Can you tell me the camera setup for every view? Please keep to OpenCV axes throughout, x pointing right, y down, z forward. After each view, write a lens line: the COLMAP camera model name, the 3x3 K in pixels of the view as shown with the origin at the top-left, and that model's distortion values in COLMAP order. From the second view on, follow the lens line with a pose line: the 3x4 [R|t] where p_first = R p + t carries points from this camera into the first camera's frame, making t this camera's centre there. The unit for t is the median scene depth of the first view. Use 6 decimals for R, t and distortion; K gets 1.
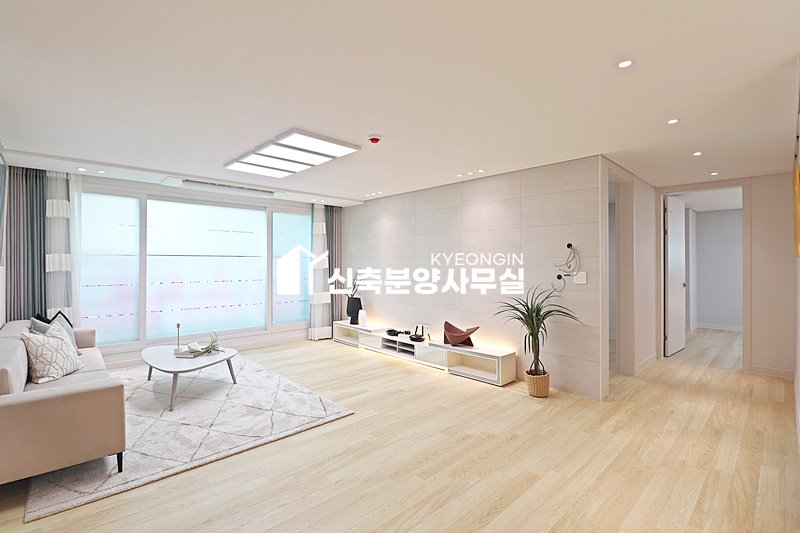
lens RADIAL K [[367.9, 0, 400.9], [0, 367.9, 260.3], [0, 0, 1]] dist [-0.000692, -0.012723]
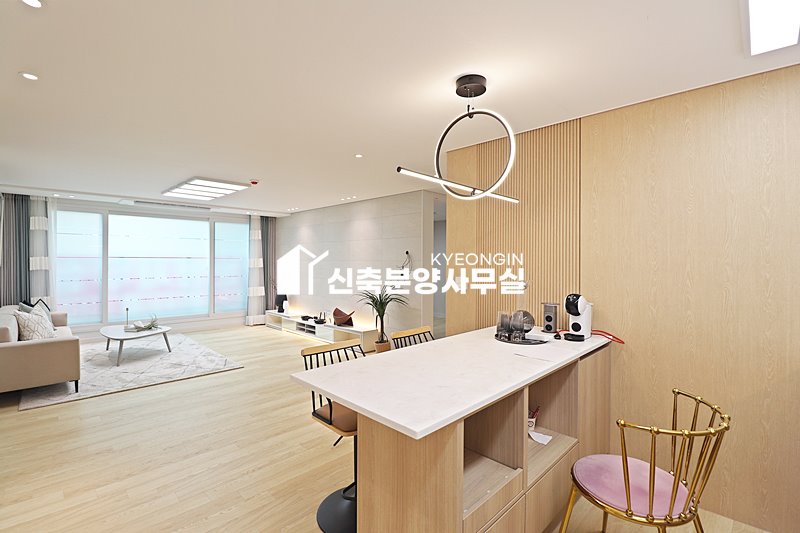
lens RADIAL K [[367.9, 0, 400.9], [0, 367.9, 260.3], [0, 0, 1]] dist [-0.000692, -0.012723]
pose [[0.999633, 0.003233, 0.026902, 0.358874], [-0.003378, 0.999980, 0.005356, -0.016320], [-0.026884, -0.005445, 0.999624, -0.377152]]
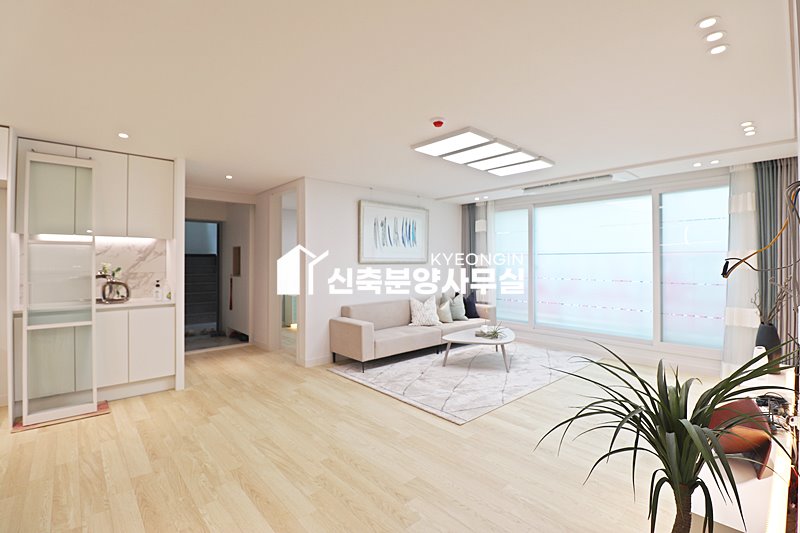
lens RADIAL K [[367.9, 0, 400.9], [0, 367.9, 260.3], [0, 0, 1]] dist [-0.000692, -0.012723]
pose [[-0.024643, -0.004511, -0.999686, 0.615523], [0.006527, 0.999968, -0.004673, 0.009014], [0.999675, -0.006641, -0.024613, 0.688488]]
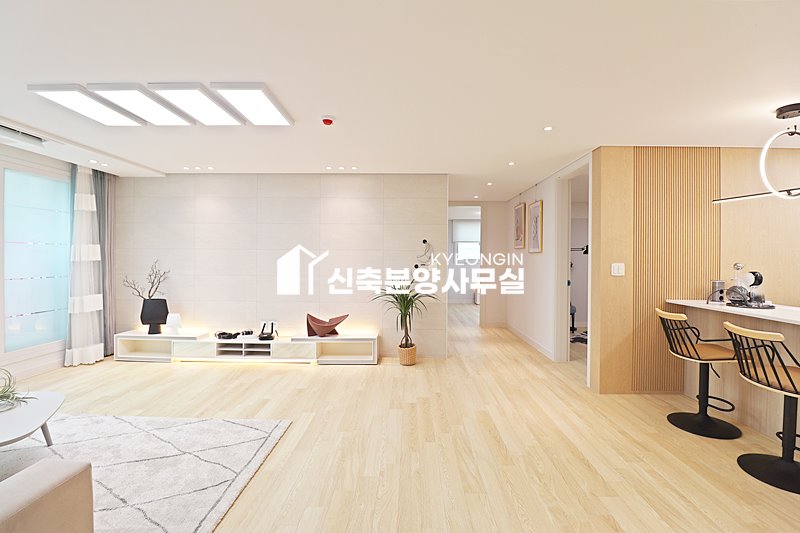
lens RADIAL K [[367.9, 0, 400.9], [0, 367.9, 260.3], [0, 0, 1]] dist [-0.000692, -0.012723]
pose [[0.704210, -0.000909, 0.709991, -0.448864], [-0.011061, 0.999864, 0.012252, 0.009299], [-0.709906, -0.016481, 0.704104, 0.150486]]
